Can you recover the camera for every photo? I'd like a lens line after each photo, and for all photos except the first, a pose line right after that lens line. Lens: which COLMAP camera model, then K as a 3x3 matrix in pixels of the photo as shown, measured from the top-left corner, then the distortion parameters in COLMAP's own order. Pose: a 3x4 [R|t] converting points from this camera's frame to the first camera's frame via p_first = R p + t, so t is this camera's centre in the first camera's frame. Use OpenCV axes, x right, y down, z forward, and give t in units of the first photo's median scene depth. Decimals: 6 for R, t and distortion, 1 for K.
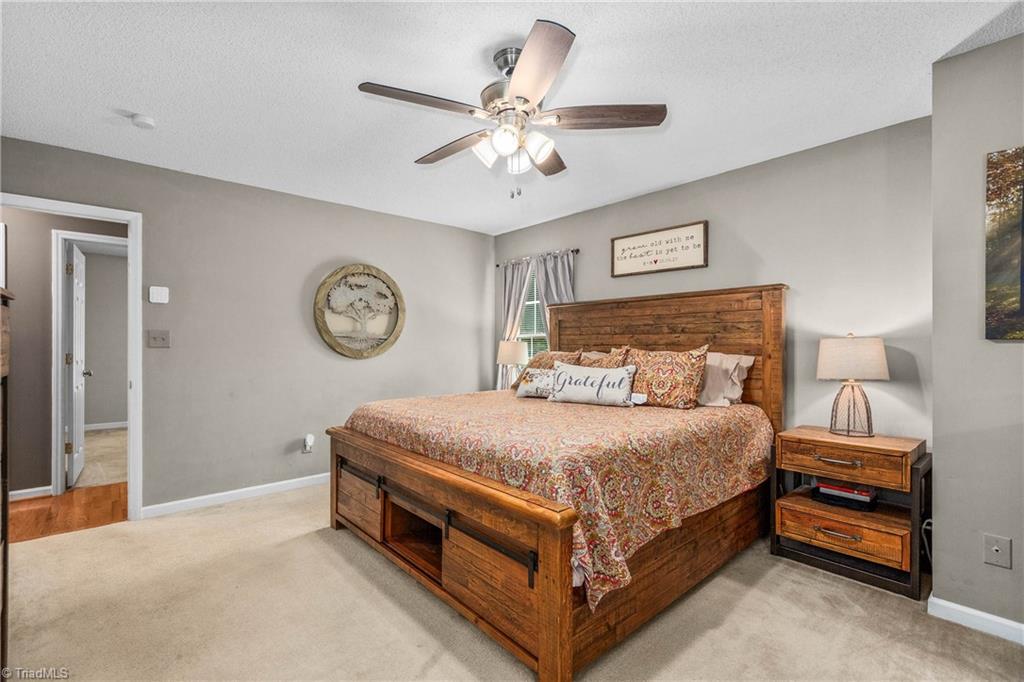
lens RADIAL K [[461.7, 0, 504.3], [0, 461.7, 343.1], [0, 0, 1]] dist [0.000983, 0.000102]
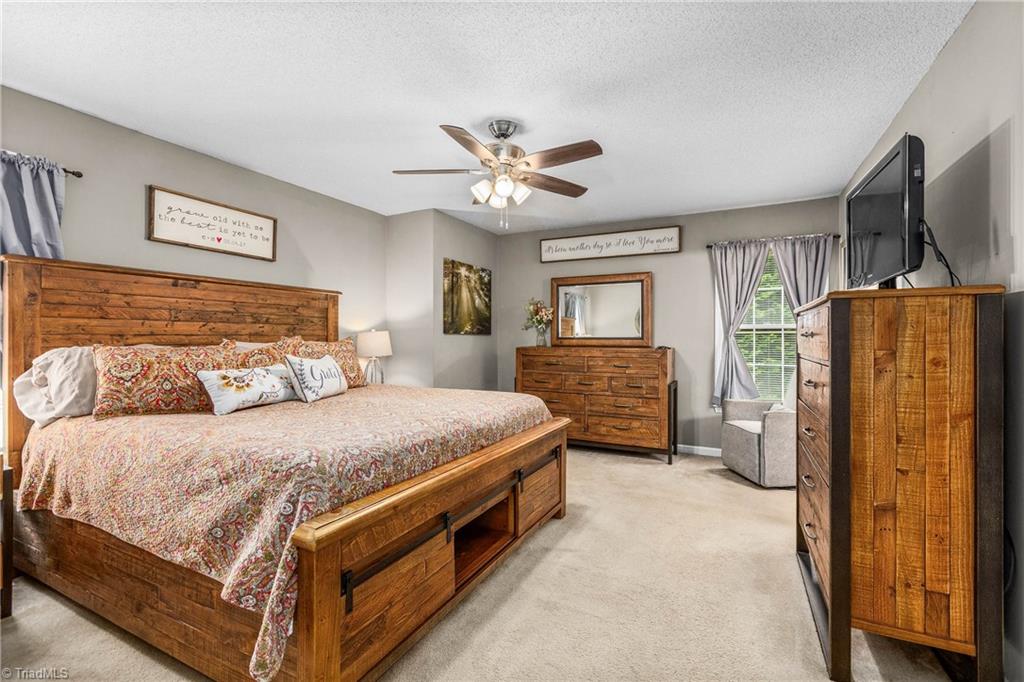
lens RADIAL K [[461.7, 0, 510.6], [0, 461.7, 336.6], [0, 0, 1]] dist [0.000983, 0.000102]
pose [[-0.377565, -0.002718, 0.925979, -0.740538], [-0.008691, 0.999962, -0.000608, 0.002700], [-0.925942, -0.008277, -0.377574, 0.879782]]
